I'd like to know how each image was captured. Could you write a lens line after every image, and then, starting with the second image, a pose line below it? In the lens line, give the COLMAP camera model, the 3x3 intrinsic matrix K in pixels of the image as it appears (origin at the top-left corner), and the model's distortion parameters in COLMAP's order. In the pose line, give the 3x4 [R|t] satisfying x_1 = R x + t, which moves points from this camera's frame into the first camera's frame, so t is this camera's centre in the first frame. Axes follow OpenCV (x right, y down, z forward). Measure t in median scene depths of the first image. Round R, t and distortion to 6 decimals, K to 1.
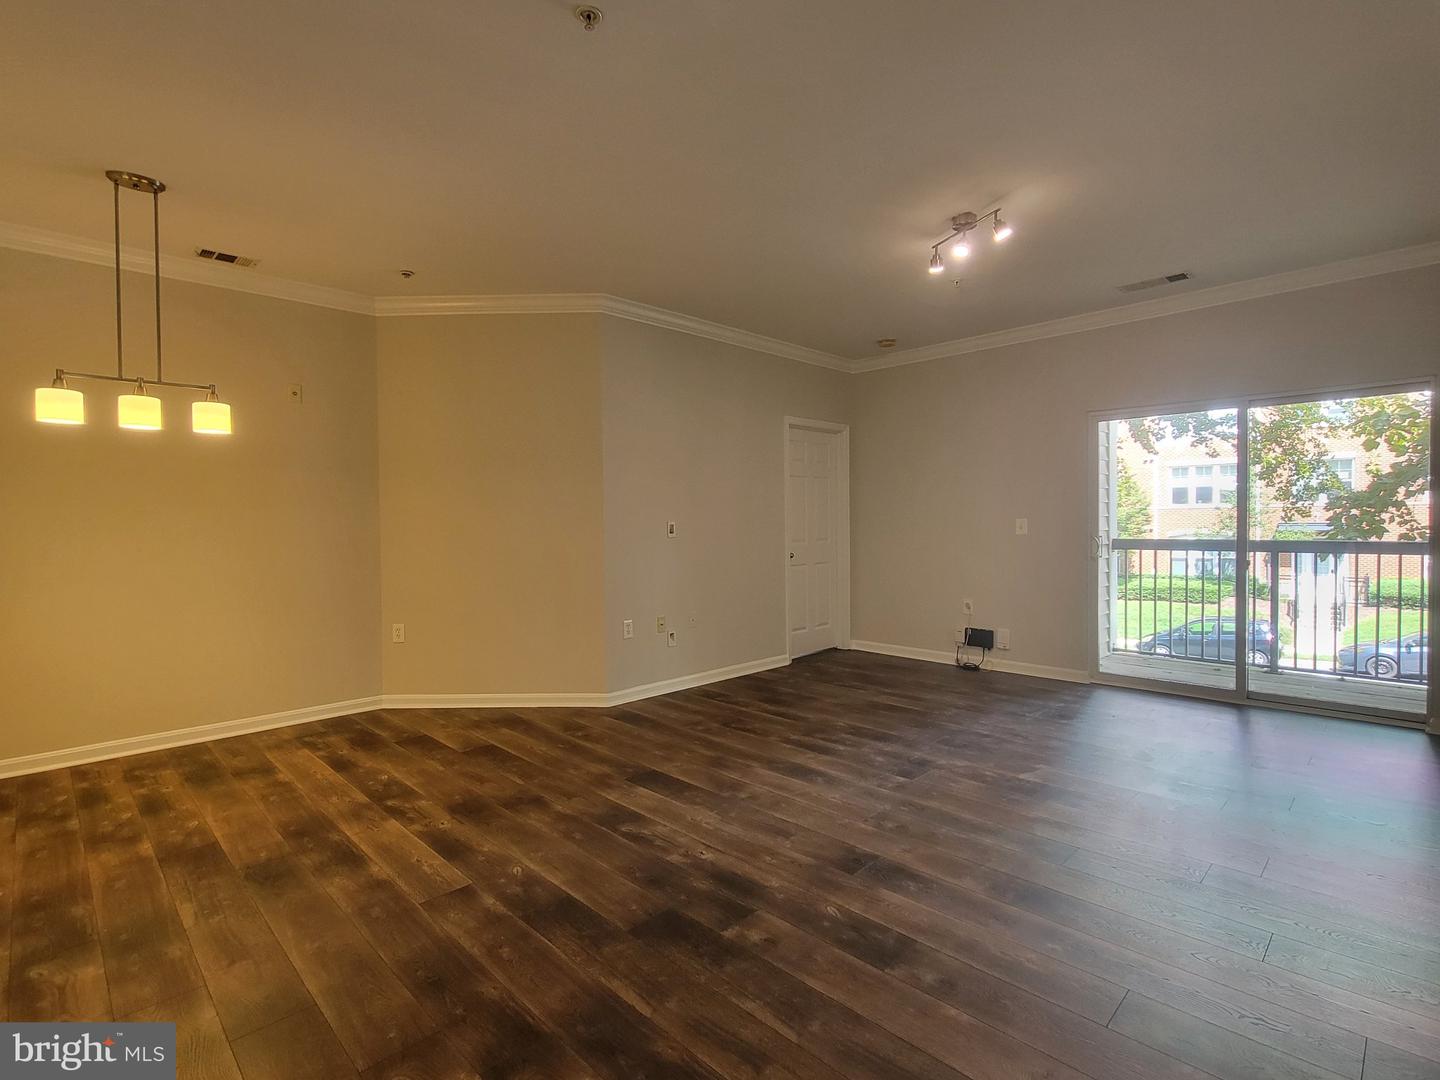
lens RADIAL K [[702.4, 0, 720.0], [0, 702.4, 540.0], [0, 0, 1]] dist [-0.001333, -0.001227]
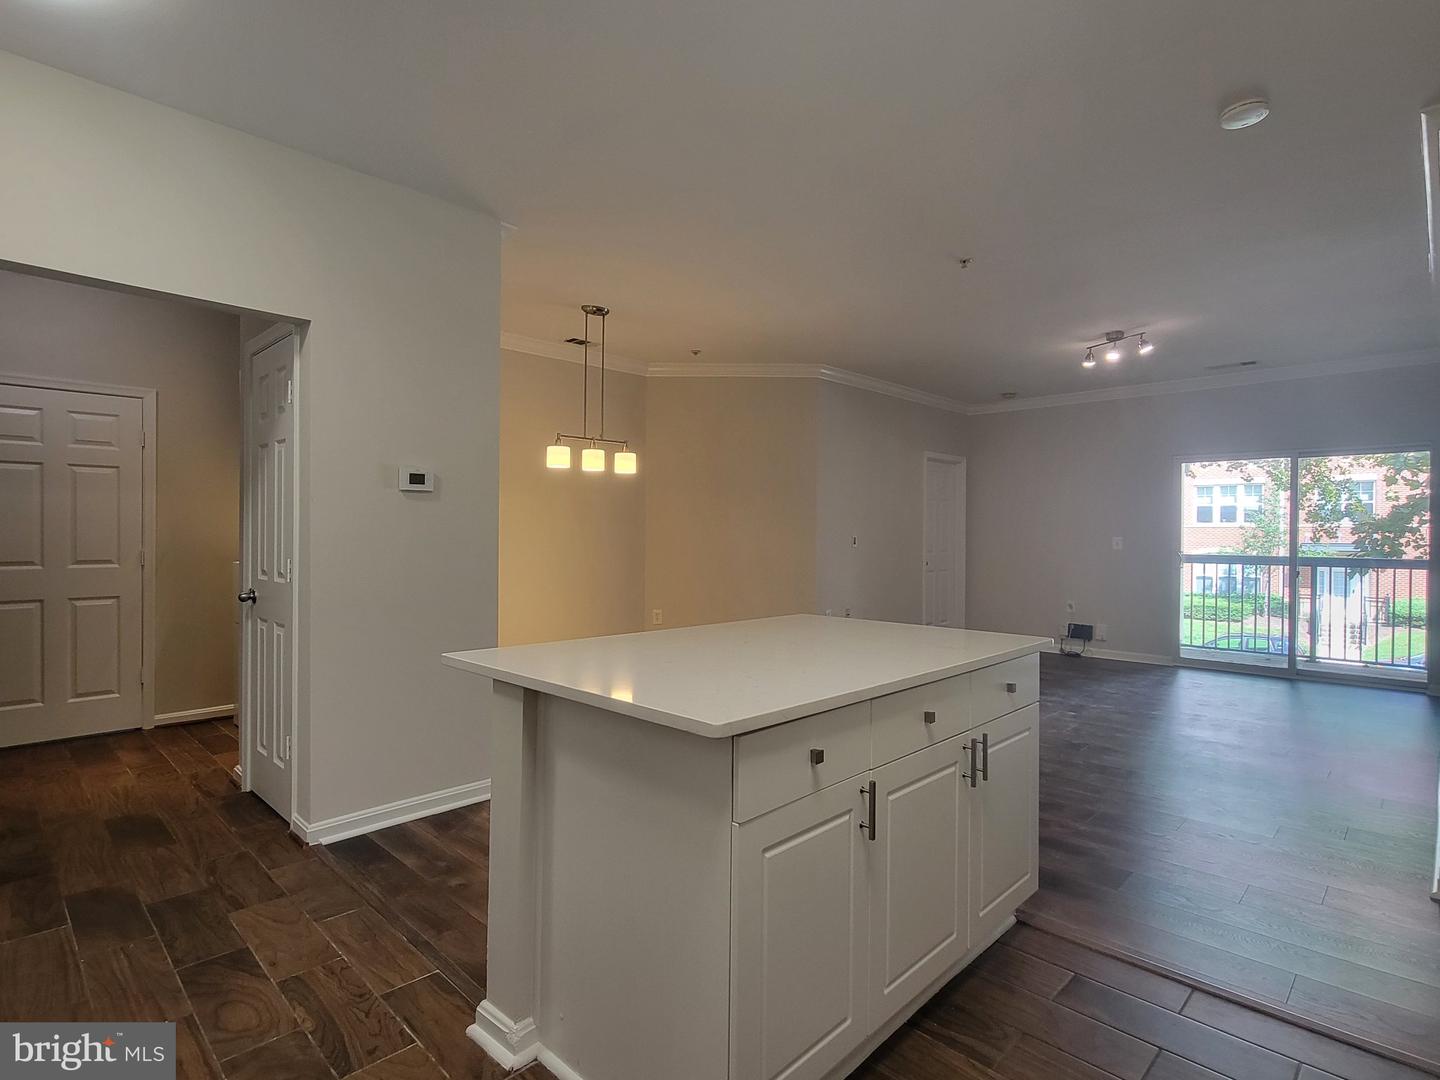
lens RADIAL K [[758.2, 0, 712.6], [0, 758.2, 540.8], [0, 0, 1]] dist [0.000578, 0.001348]
pose [[0.999699, 0.016698, 0.017998, -0.316415], [-0.016456, 0.999773, -0.013539, 0.006397], [-0.018220, 0.013239, 0.999746, -0.346723]]
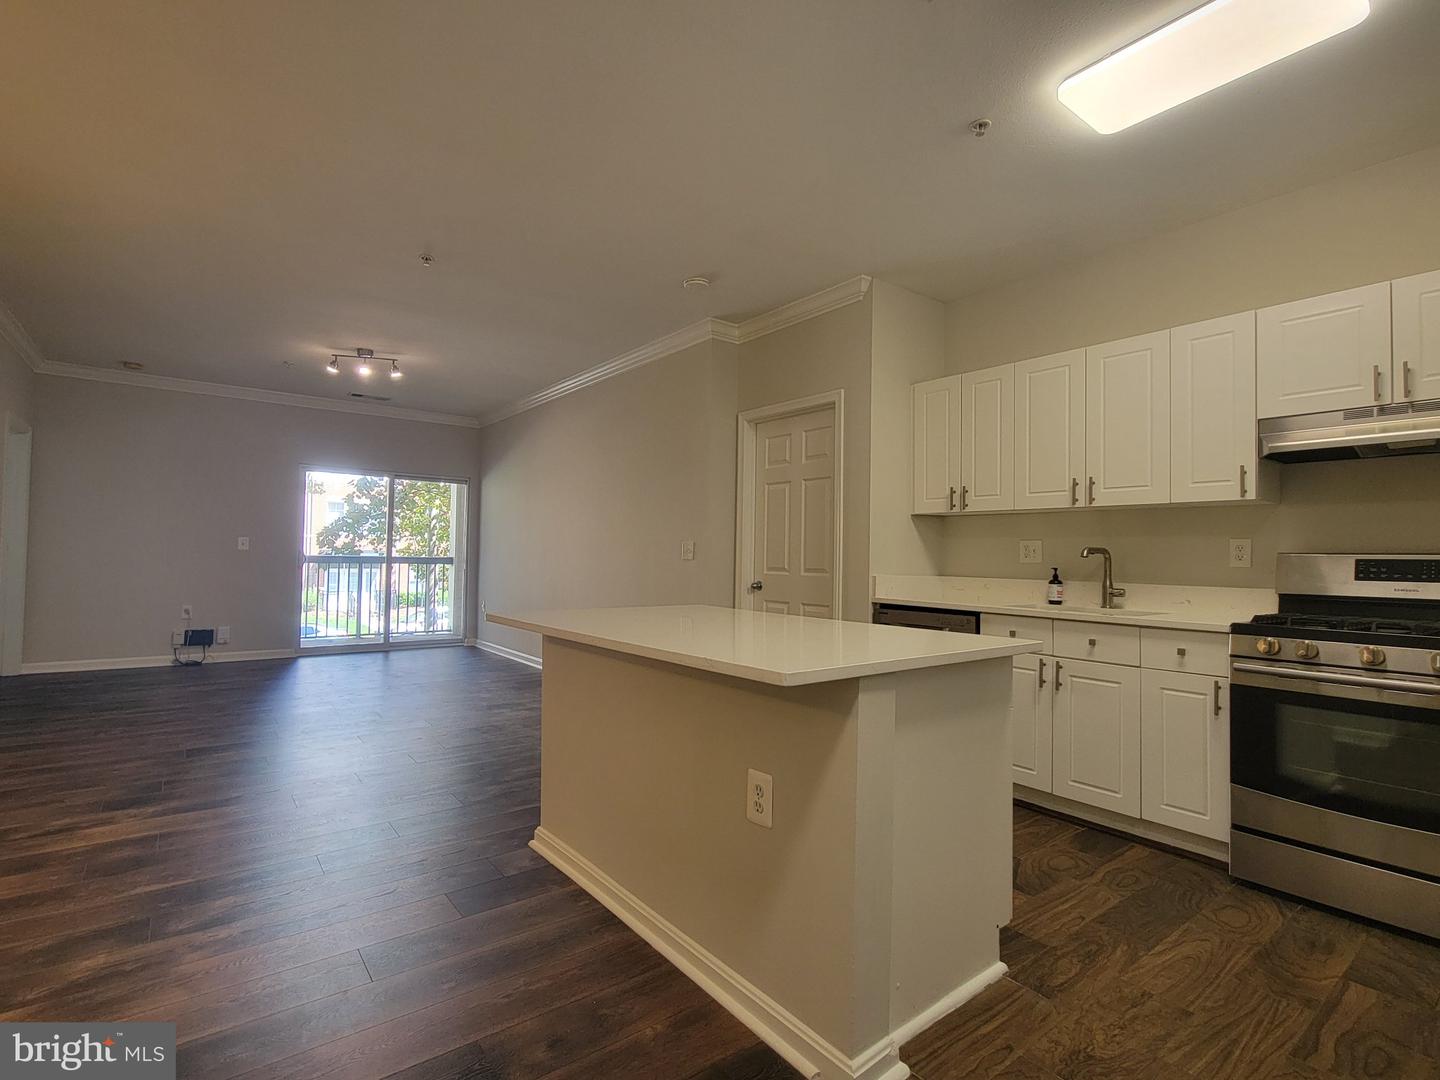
lens RADIAL K [[702.4, 0, 720.0], [0, 702.4, 540.0], [0, 0, 1]] dist [-0.001333, -0.001227]
pose [[0.095897, 0.033372, 0.994832, -0.717762], [0.006327, 0.999397, -0.034135, 0.022600], [-0.995371, 0.009568, 0.095628, 0.023777]]
